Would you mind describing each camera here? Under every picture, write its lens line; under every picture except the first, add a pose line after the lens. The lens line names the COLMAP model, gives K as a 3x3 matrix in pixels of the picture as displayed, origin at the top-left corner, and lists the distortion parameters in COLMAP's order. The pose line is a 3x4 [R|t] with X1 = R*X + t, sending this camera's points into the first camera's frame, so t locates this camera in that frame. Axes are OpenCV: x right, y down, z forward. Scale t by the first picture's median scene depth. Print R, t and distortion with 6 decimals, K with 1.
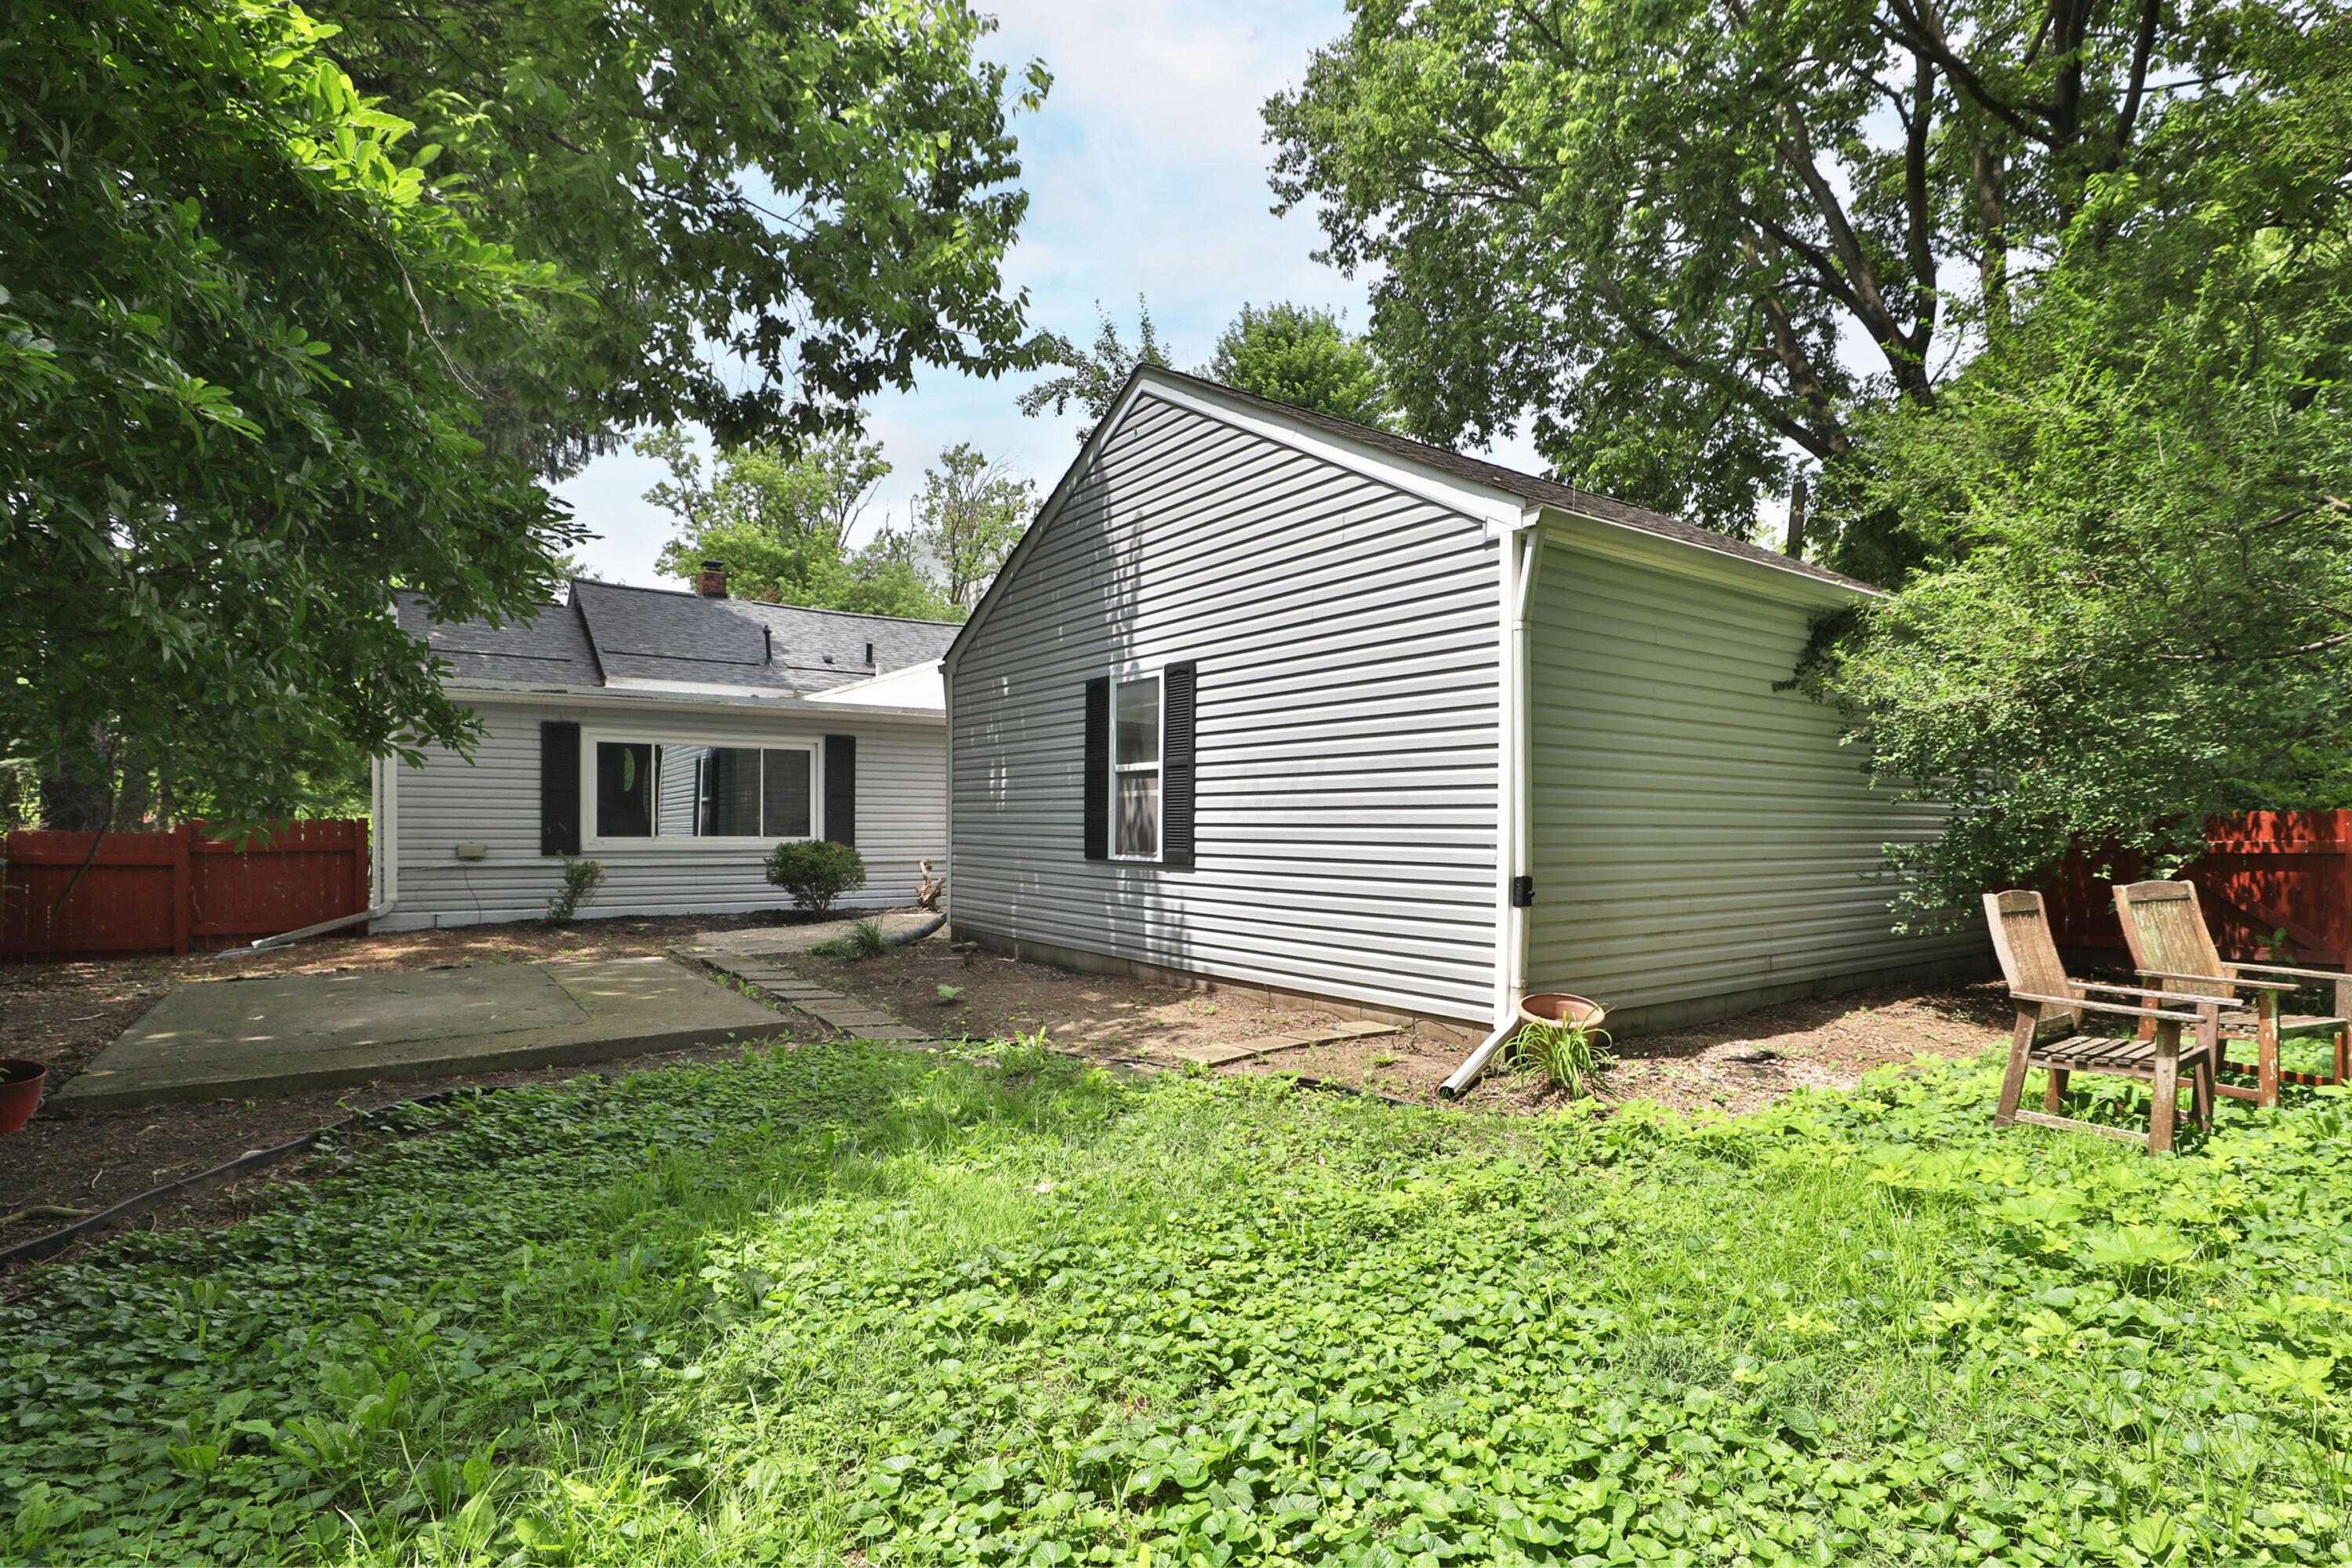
lens RADIAL K [[1098.4, 0, 1176.9], [0, 1098.4, 795.9], [0, 0, 1]] dist [-0.025394, 0.000033]
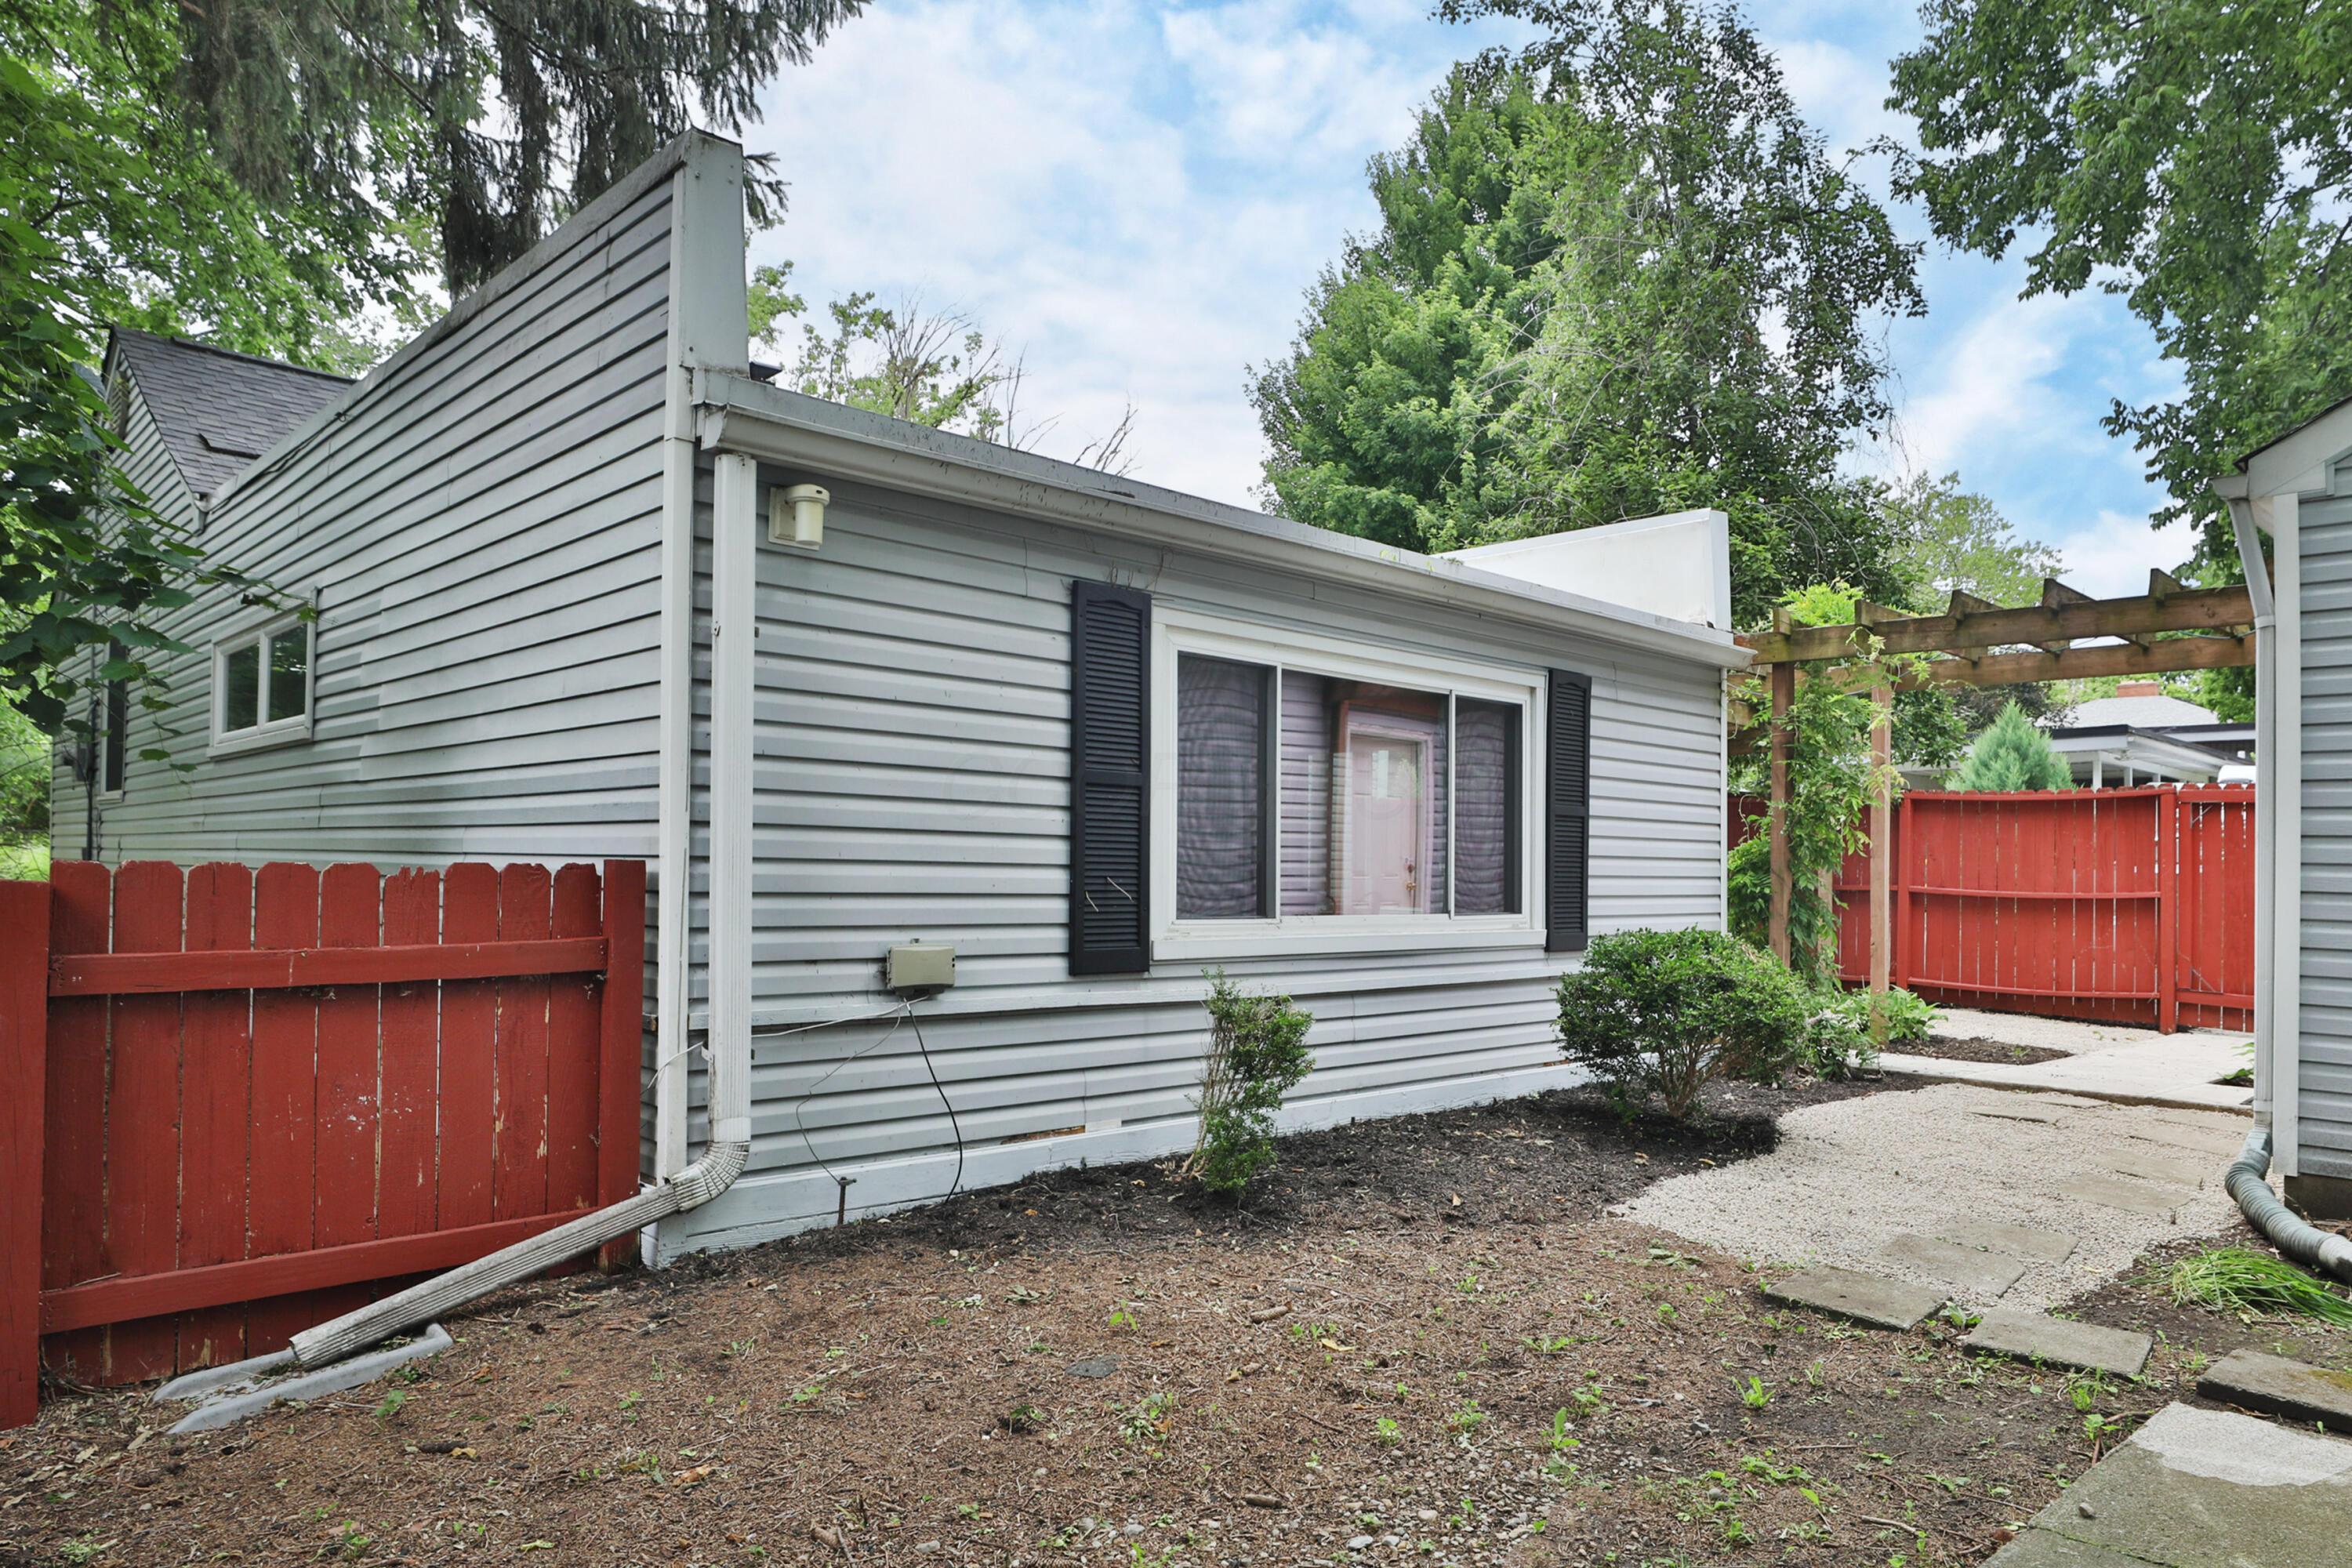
lens RADIAL K [[1499.9, 0, 1176.0], [0, 1499.9, 784.0], [0, 0, 1]] dist [-0.000743, -0.000007]
pose [[0.991348, 0.016760, 0.130184, -0.562566], [-0.011750, 0.999164, -0.039157, 0.011941], [-0.130732, 0.037289, 0.990716, 0.491806]]
